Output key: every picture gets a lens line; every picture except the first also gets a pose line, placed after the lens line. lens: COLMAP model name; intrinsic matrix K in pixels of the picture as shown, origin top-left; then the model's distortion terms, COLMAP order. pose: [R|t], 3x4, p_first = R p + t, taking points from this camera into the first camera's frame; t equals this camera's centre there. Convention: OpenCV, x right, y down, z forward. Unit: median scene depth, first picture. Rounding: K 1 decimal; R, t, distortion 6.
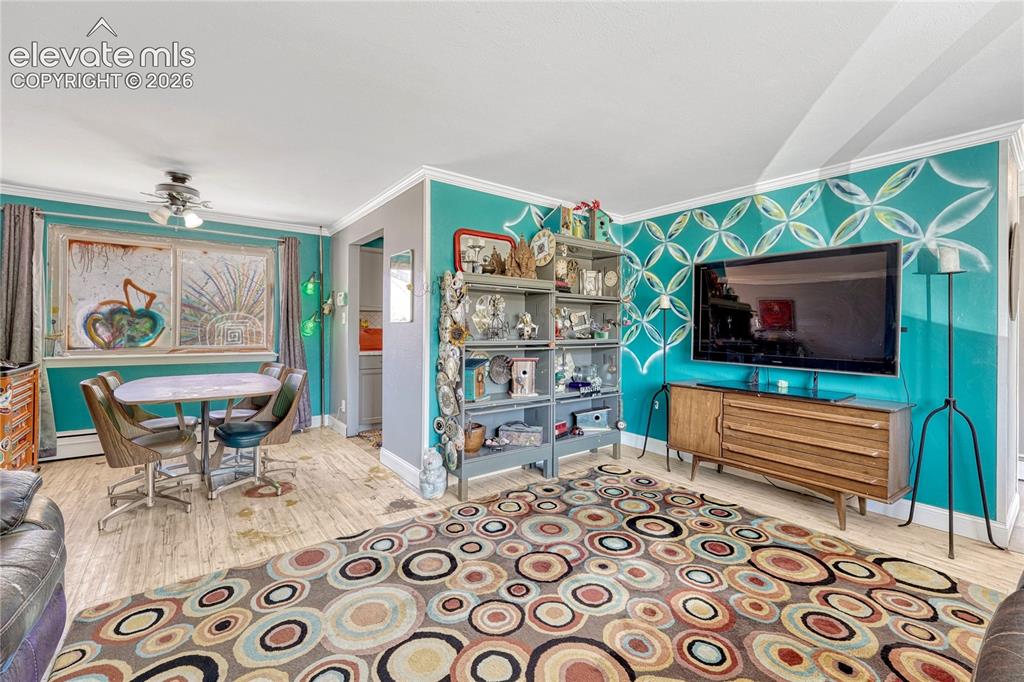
lens RADIAL K [[432.8, 0, 508.7], [0, 432.8, 329.9], [0, 0, 1]] dist [-0.001470, 0.000548]
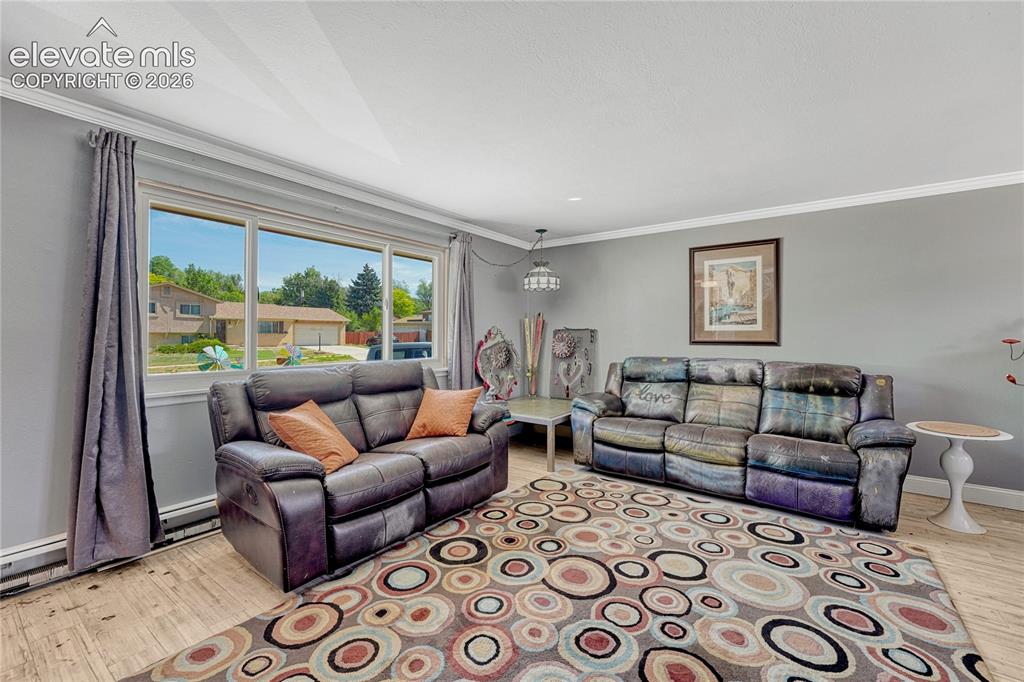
lens RADIAL K [[429.7, 0, 511.8], [0, 429.7, 335.5], [0, 0, 1]] dist [-0.002997, -0.000072]
pose [[-0.957944, -0.014898, -0.286570, 0.559911], [-0.015953, 0.999872, 0.001347, -0.006003], [0.286513, 0.005862, -0.958058, 1.613184]]
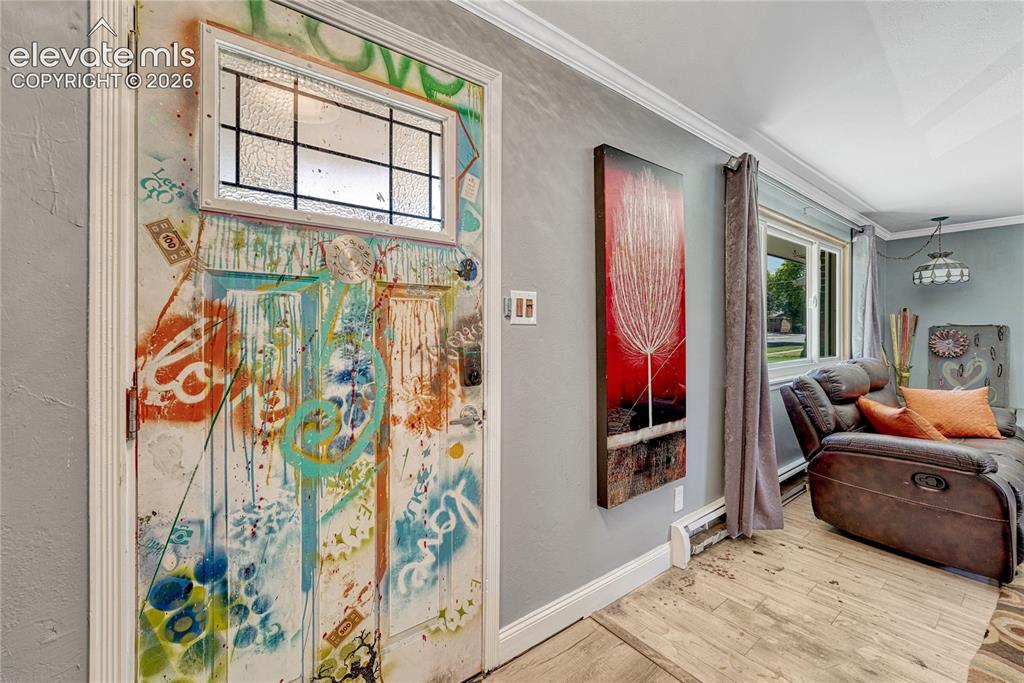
lens RADIAL K [[425.5, 0, 508.5], [0, 425.5, 328.7], [0, 0, 1]] dist [-0.001236, 0.000139]
pose [[-0.999838, -0.012644, -0.012787, 1.833989], [-0.012628, 0.999919, -0.001365, 0.004138], [0.012803, -0.001203, -0.999917, 1.523641]]
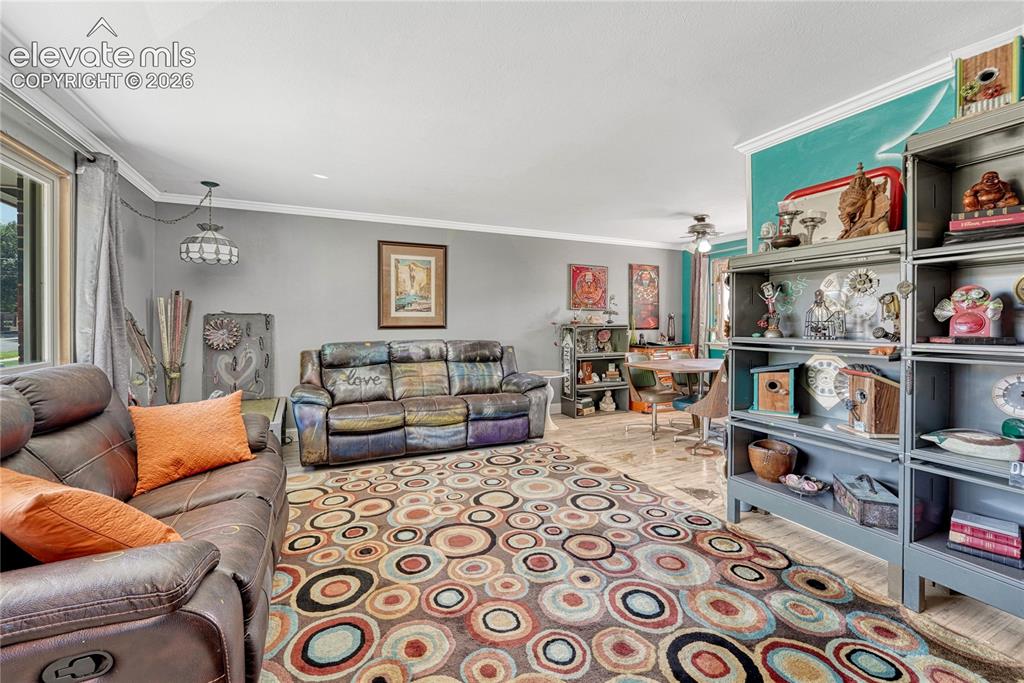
lens RADIAL K [[425.5, 0, 508.5], [0, 425.5, 328.7], [0, 0, 1]] dist [-0.001236, 0.000139]
pose [[-0.215785, 0.003395, -0.976435, 1.151329], [-0.004314, 0.999981, 0.004431, 0.010393], [0.976431, 0.005169, -0.215767, 1.045676]]
